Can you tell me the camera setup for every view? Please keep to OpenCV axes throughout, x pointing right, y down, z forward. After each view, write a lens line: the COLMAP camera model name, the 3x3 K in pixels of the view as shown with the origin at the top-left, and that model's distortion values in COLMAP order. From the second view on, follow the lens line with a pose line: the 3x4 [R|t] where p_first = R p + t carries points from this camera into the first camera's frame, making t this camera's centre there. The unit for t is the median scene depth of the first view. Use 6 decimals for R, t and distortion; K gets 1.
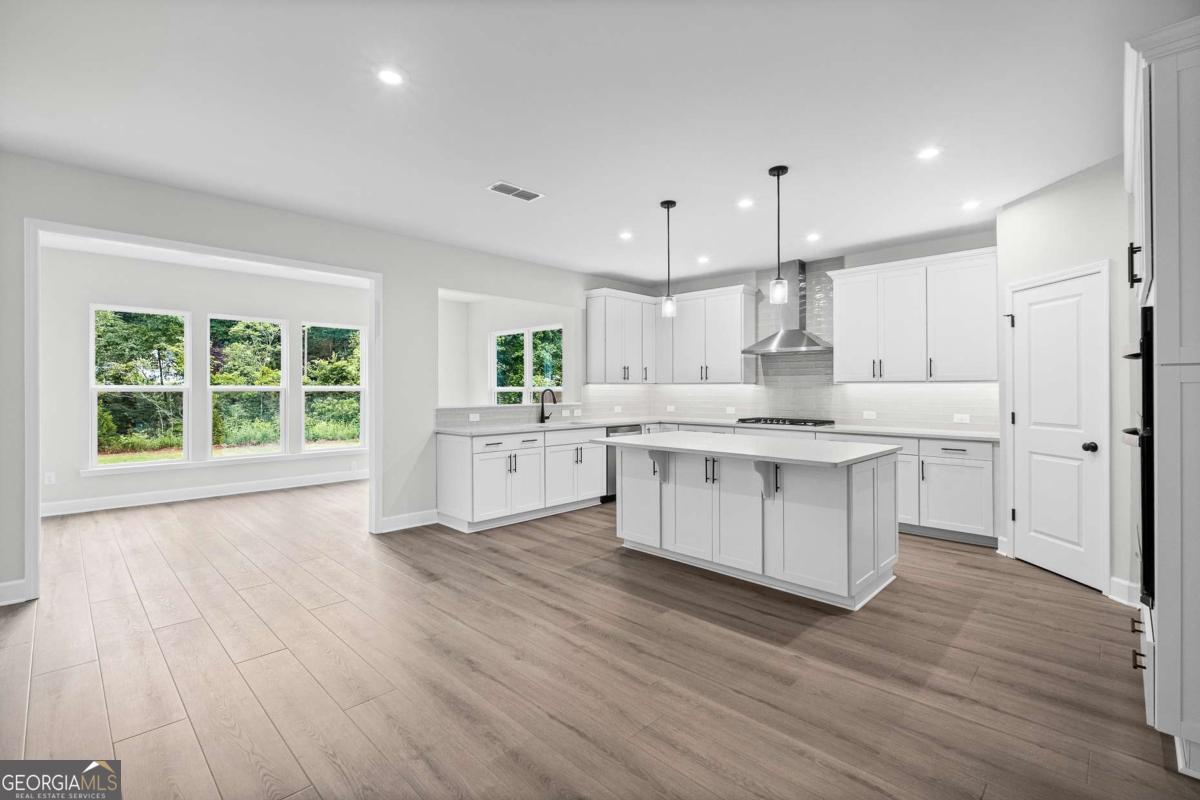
lens RADIAL K [[530.8, 0, 596.6], [0, 530.8, 391.8], [0, 0, 1]] dist [0.004460, -0.002809]
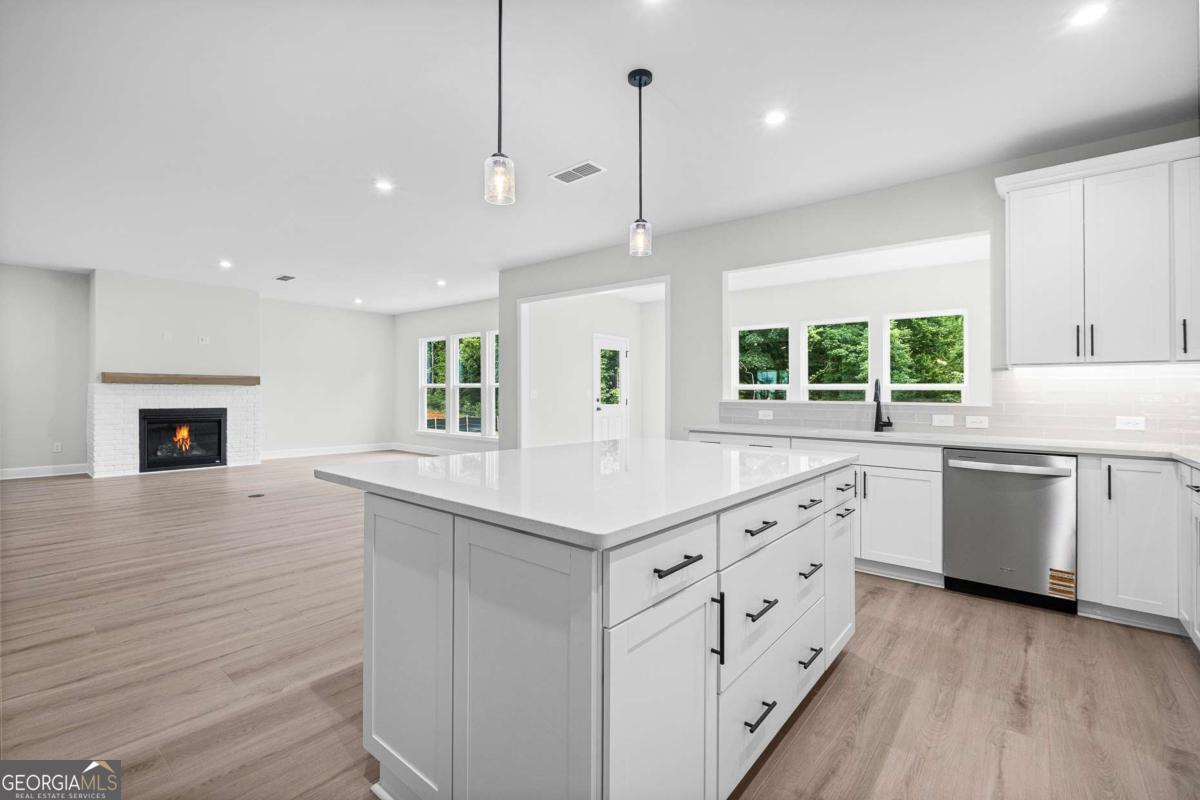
lens RADIAL K [[530.8, 0, 596.4], [0, 530.8, 397.3], [0, 0, 1]] dist [0.004460, -0.002809]
pose [[0.083025, 0.004439, -0.996538, 0.698867], [-0.015007, 0.999882, 0.003203, 0.026224], [0.996434, 0.014689, 0.083082, 0.808649]]
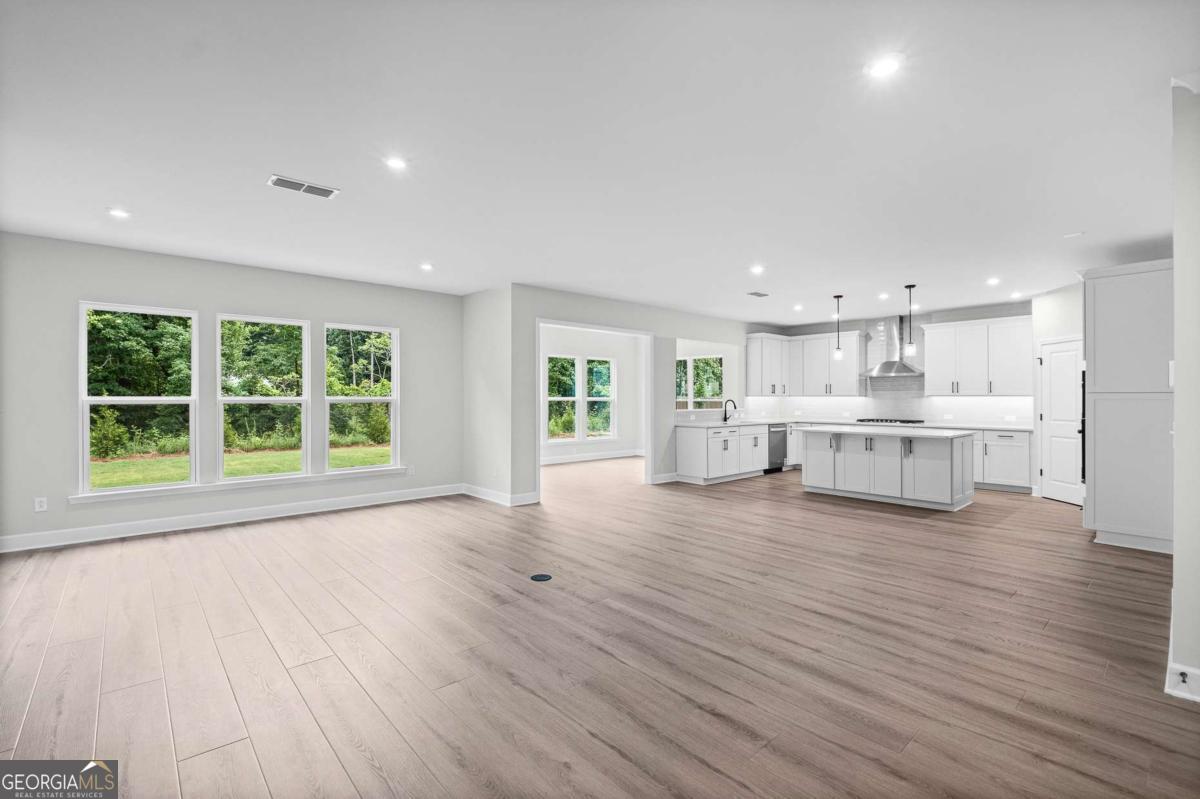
lens RADIAL K [[530.8, 0, 594.2], [0, 530.8, 399.8], [0, 0, 1]] dist [0.004460, -0.002809]
pose [[0.998136, 0.000775, -0.061022, -0.521855], [-0.000858, 0.999999, -0.001327, -0.003227], [0.061021, 0.001377, 0.998136, -0.756267]]
